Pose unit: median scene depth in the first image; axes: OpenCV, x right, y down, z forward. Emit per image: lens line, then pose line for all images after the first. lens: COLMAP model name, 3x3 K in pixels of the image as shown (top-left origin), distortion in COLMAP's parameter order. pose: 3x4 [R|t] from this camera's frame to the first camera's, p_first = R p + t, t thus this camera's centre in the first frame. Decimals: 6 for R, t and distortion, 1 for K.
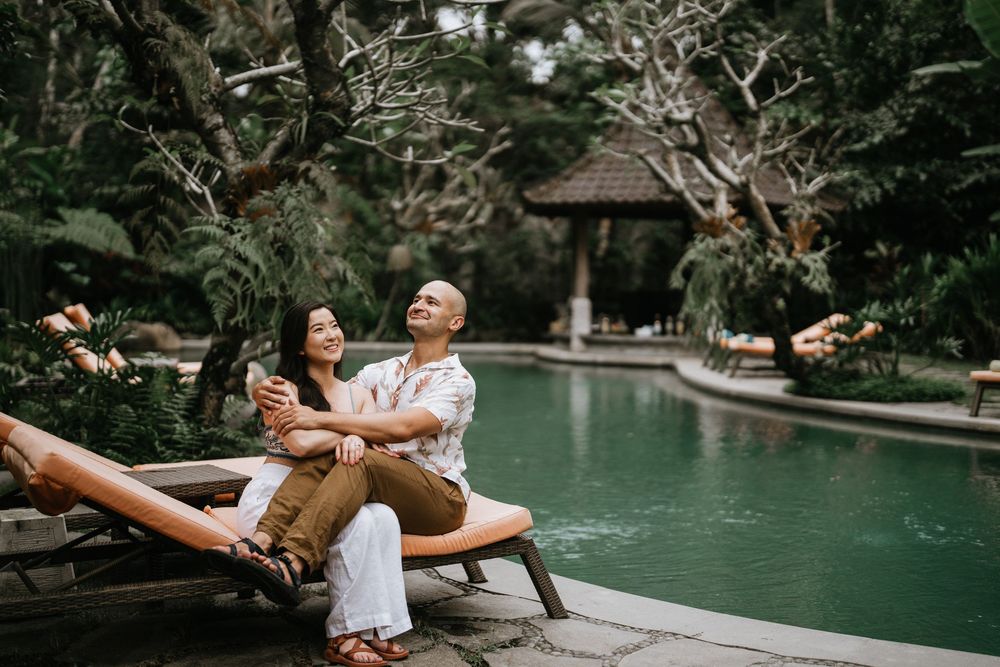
lens RADIAL K [[1467.2, 0, 509.9], [0, 1467.2, 340.3], [0, 0, 1]] dist [-0.133545, 1.087898]
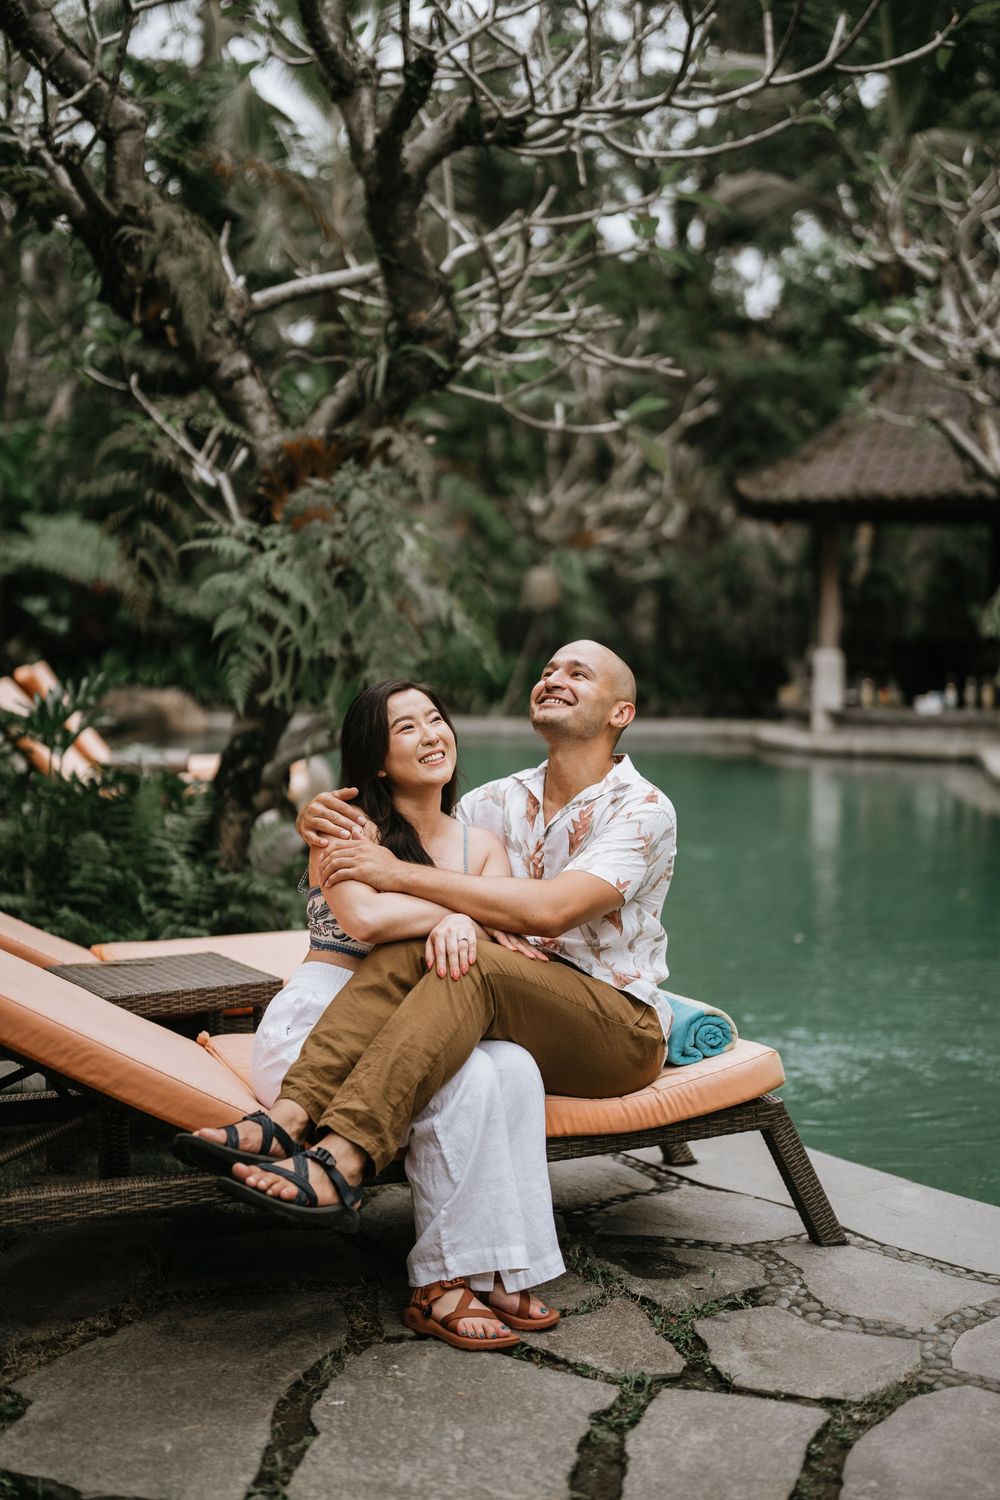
lens RADIAL K [[2200.8, 0, 500.0], [0, 2200.8, 750.0], [0, 0, 1]] dist [-0.133545, 1.087898]
pose [[0.995612, 0.000649, -0.093578, -0.008421], [0.001045, 0.999837, 0.018047, -0.007396], [0.093575, -0.018065, 0.995448, 0.107388]]
